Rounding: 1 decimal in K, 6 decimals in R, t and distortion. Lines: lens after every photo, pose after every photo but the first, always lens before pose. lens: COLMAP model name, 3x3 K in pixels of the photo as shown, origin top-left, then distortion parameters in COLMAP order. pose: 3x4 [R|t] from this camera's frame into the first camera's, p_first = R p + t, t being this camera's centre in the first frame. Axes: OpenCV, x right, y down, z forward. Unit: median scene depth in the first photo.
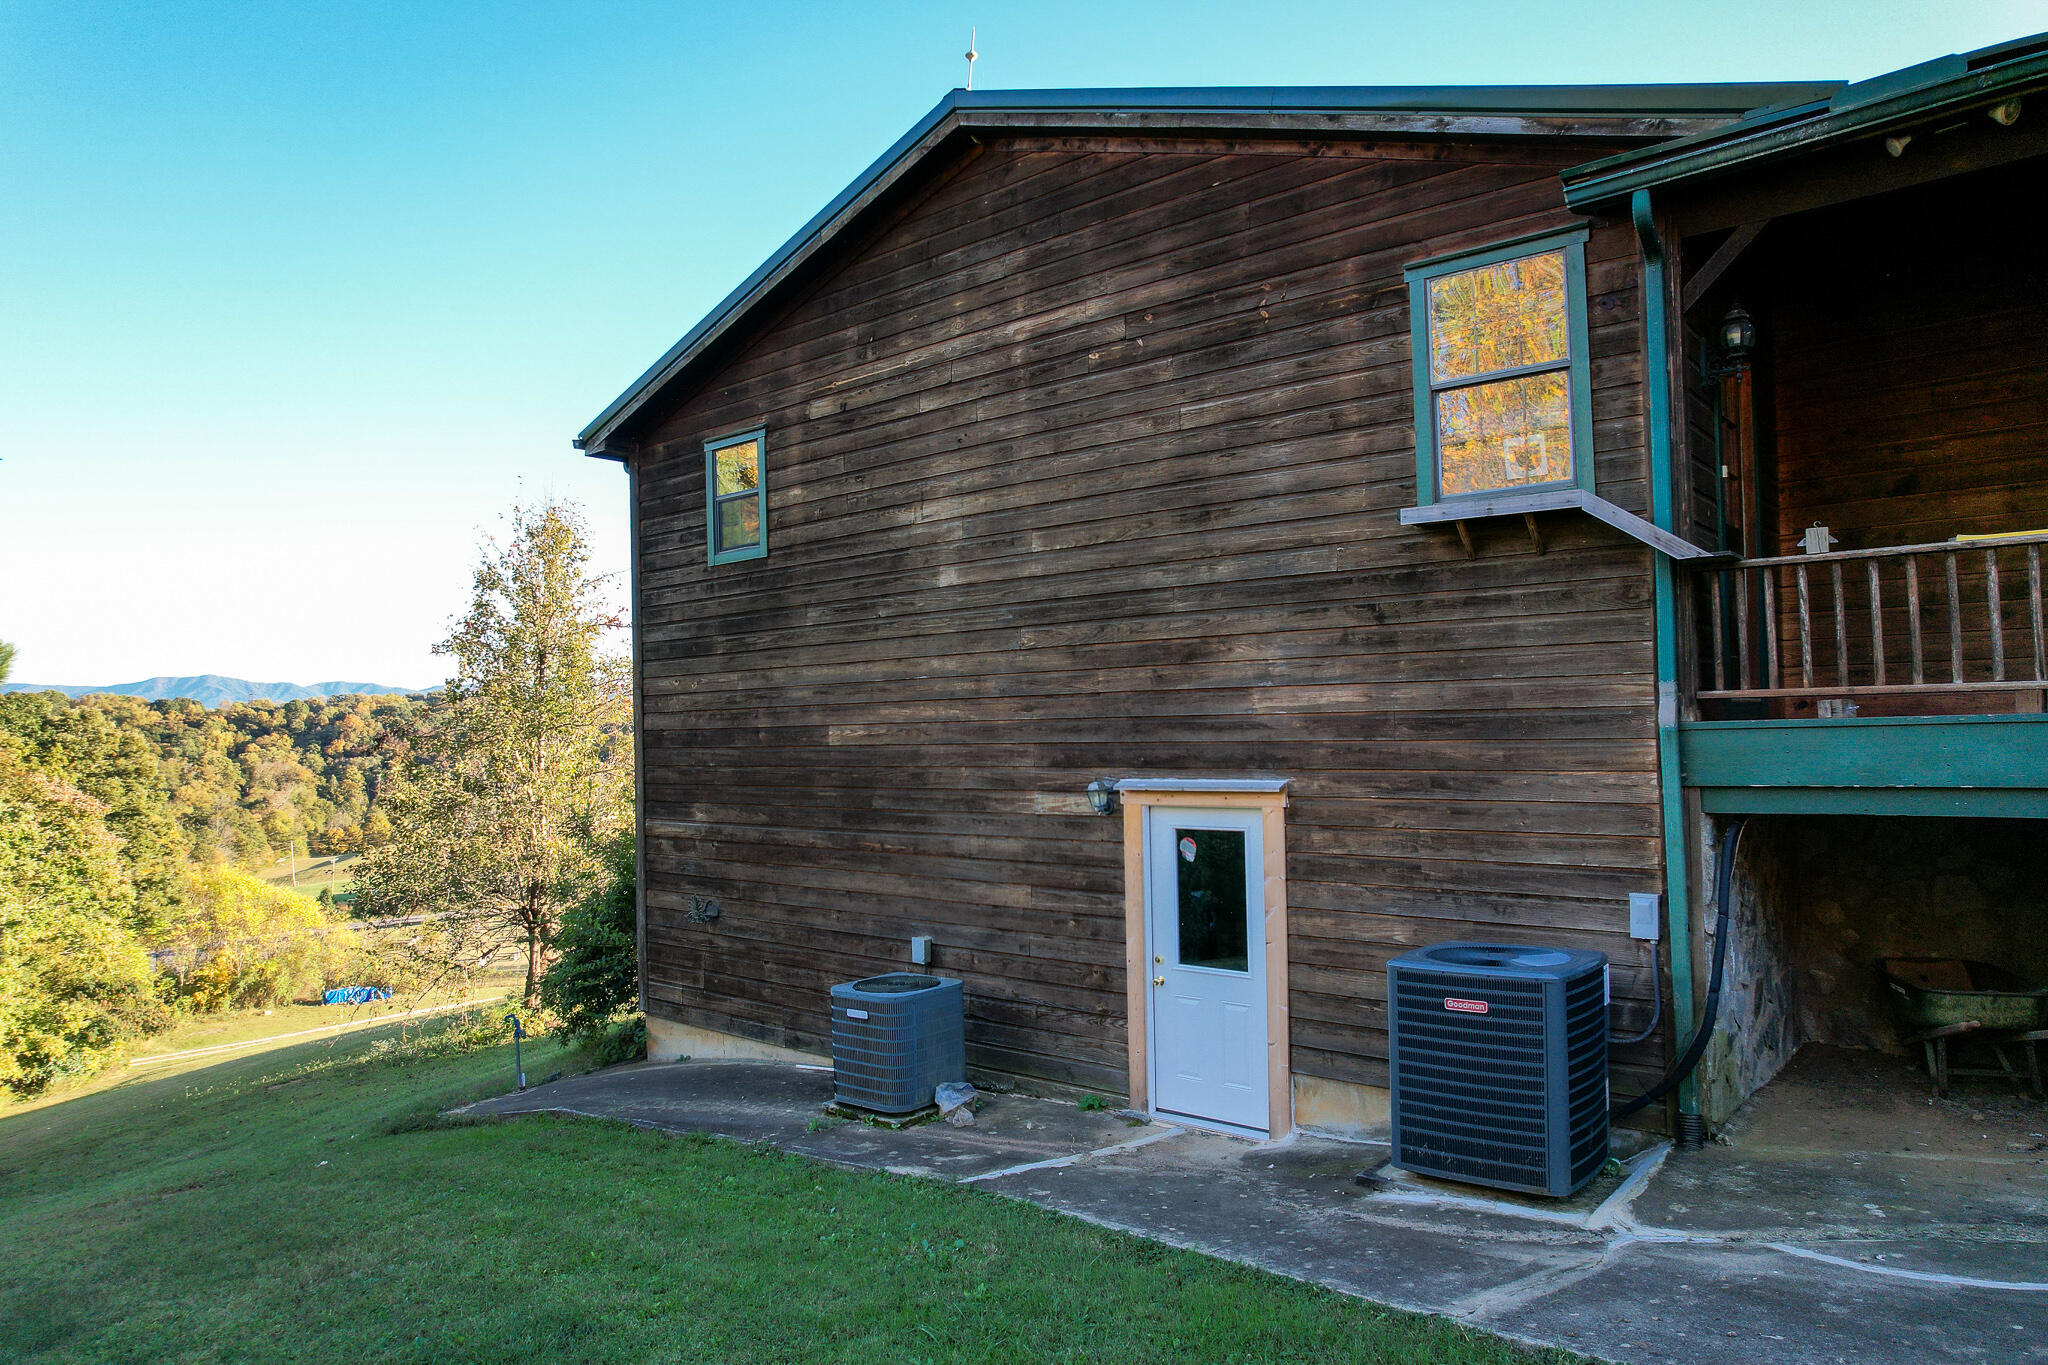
lens RADIAL K [[1272.0, 0, 1037.3], [0, 1272.0, 702.7], [0, 0, 1]] dist [-0.042039, 0.039706]
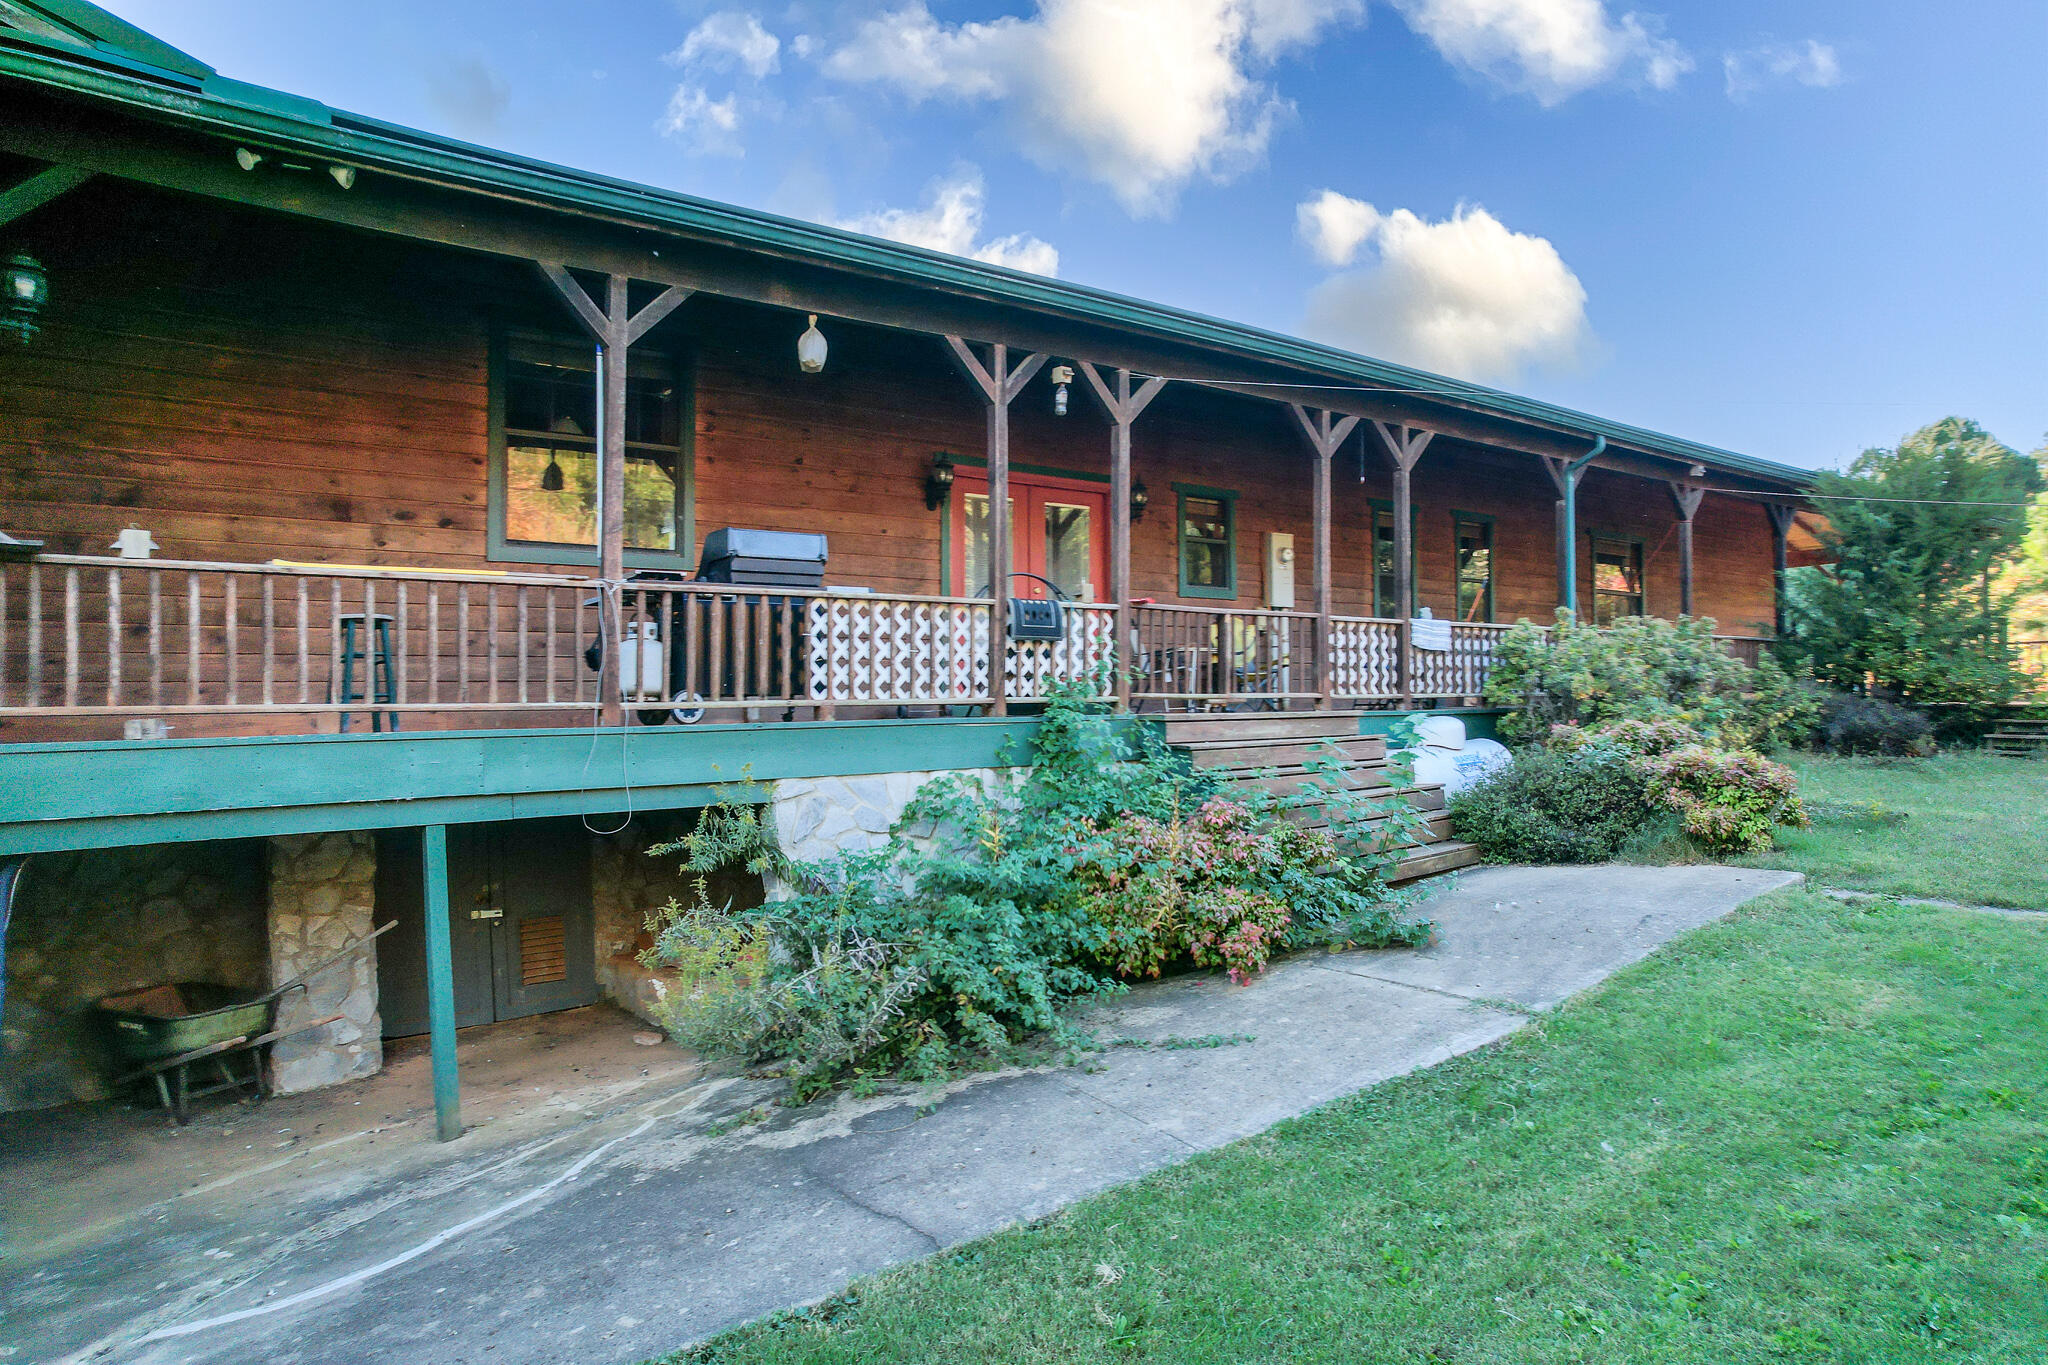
lens RADIAL K [[1272.0, 0, 1037.3], [0, 1272.0, 702.7], [0, 0, 1]] dist [-0.042039, 0.039706]
pose [[0.213468, 0.023265, 0.976673, -0.132054], [-0.005296, 0.999729, -0.022657, 0.003180], [-0.976936, -0.000336, 0.213533, 0.172286]]
